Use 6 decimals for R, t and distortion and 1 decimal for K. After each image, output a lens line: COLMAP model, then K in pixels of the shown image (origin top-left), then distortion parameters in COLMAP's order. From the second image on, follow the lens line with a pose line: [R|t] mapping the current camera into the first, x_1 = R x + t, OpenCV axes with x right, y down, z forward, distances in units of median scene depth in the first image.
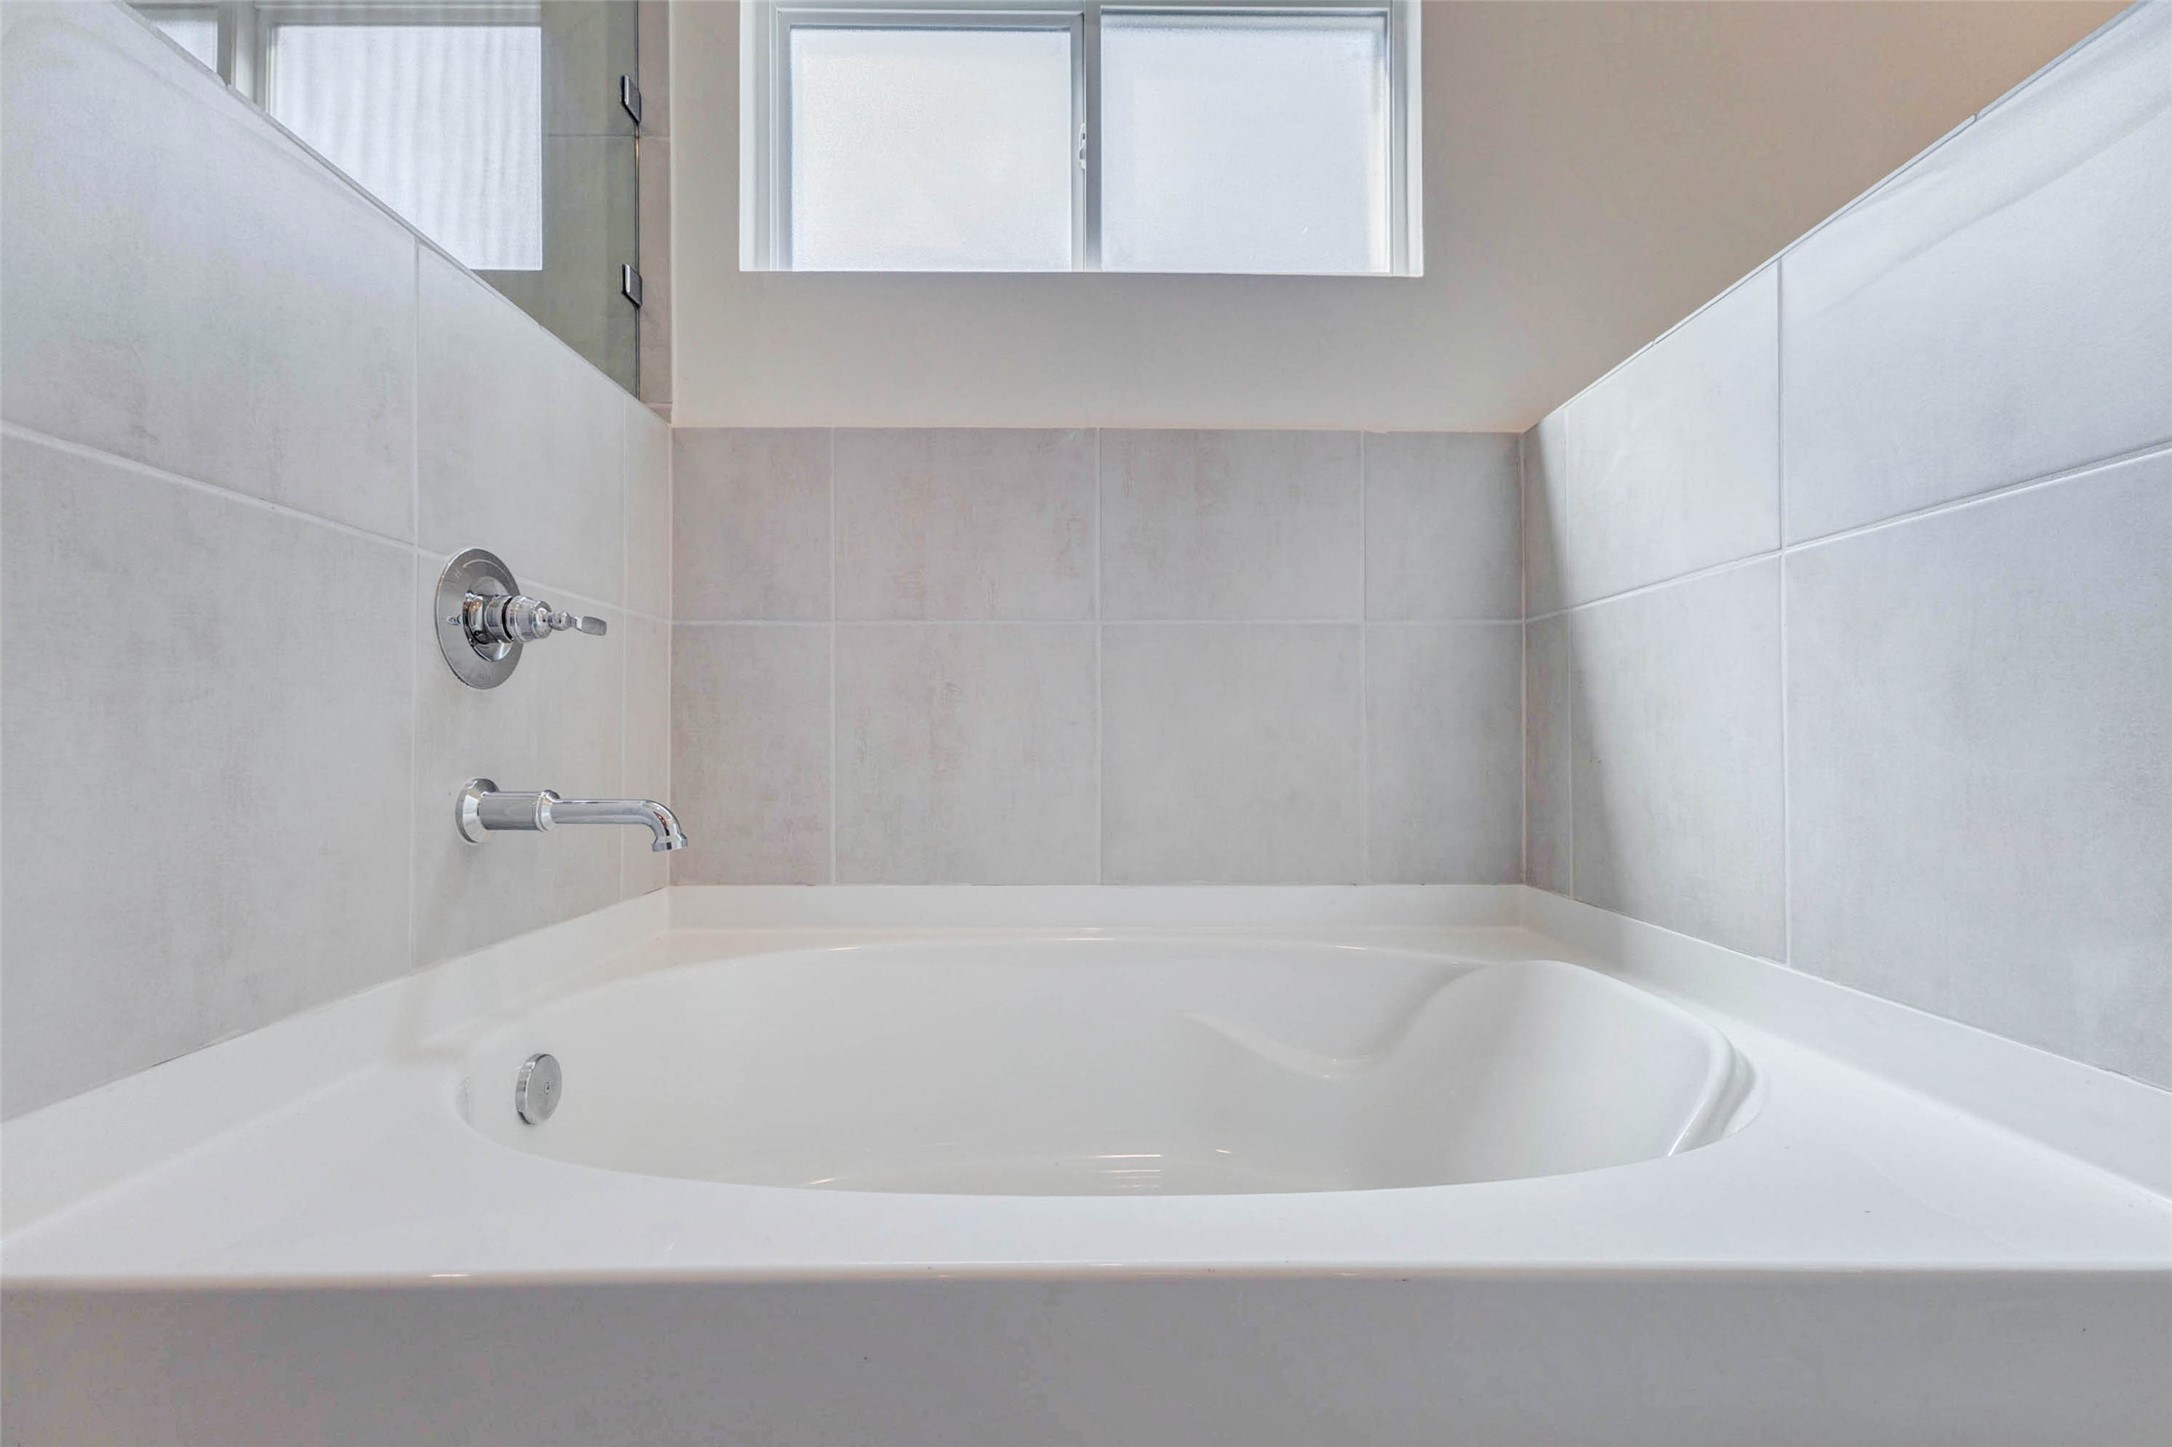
lens RADIAL K [[957.0, 0, 1093.1], [0, 957.0, 730.7], [0, 0, 1]] dist [0.003433, -0.000036]
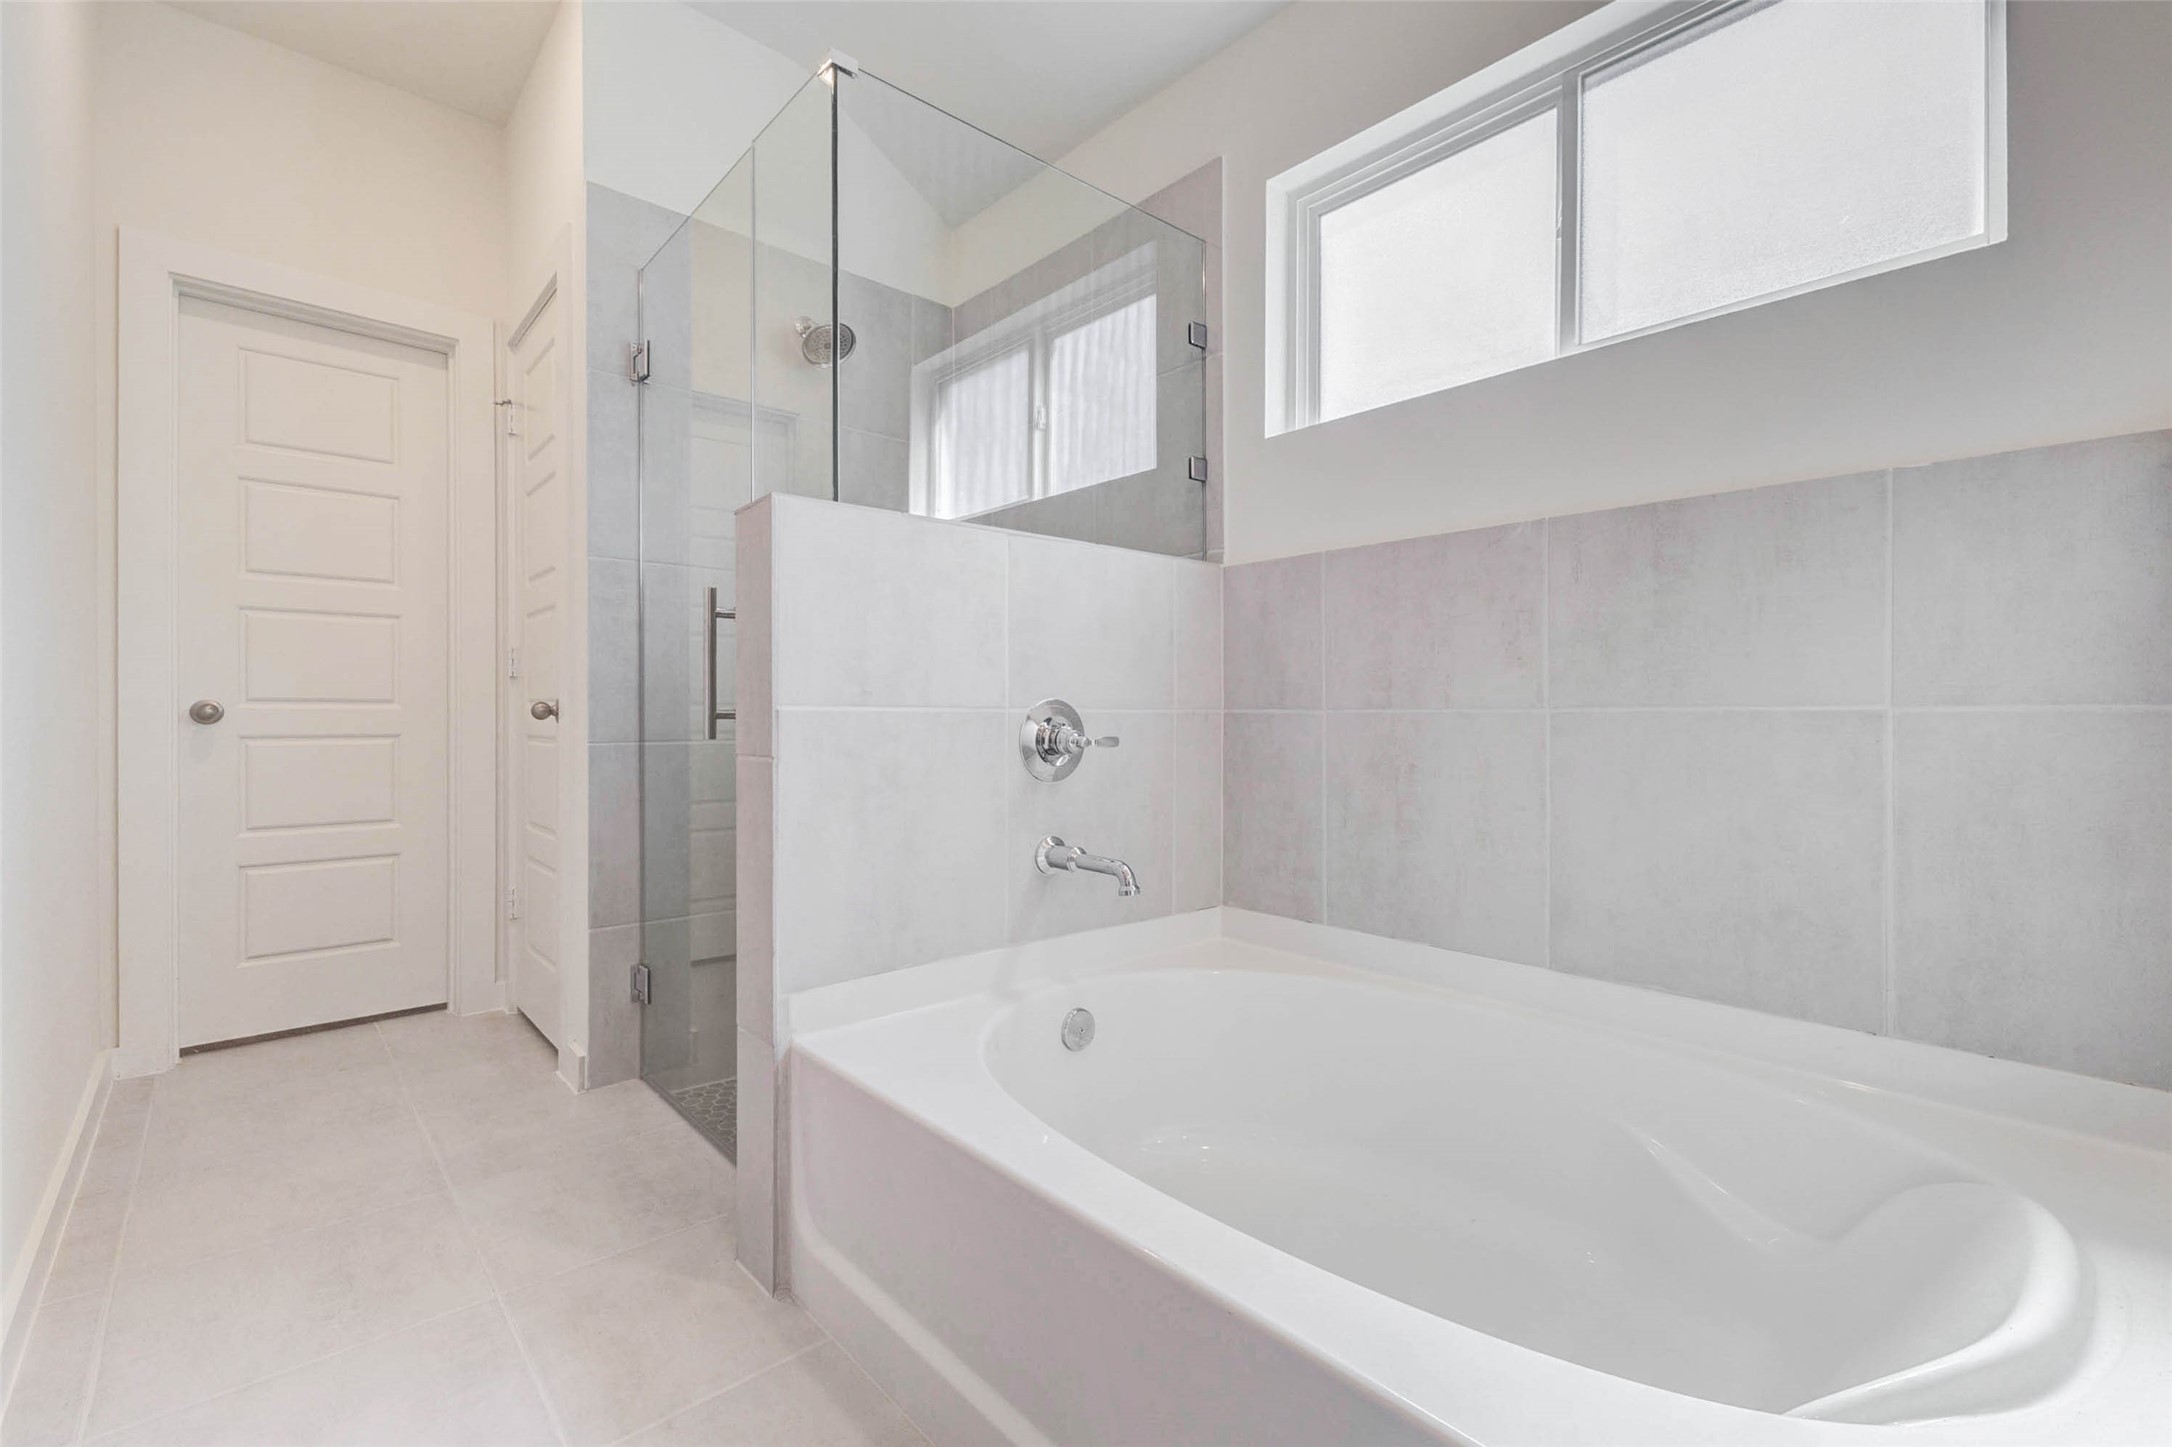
lens RADIAL K [[952.2, 0, 1082.9], [0, 952.2, 715.7], [0, 0, 1]] dist [0.000416, -0.000116]
pose [[0.652492, 0.002735, -0.757790, 0.449950], [0.006913, 0.999930, 0.009562, -0.120740], [0.757764, -0.011477, 0.652428, -0.029352]]
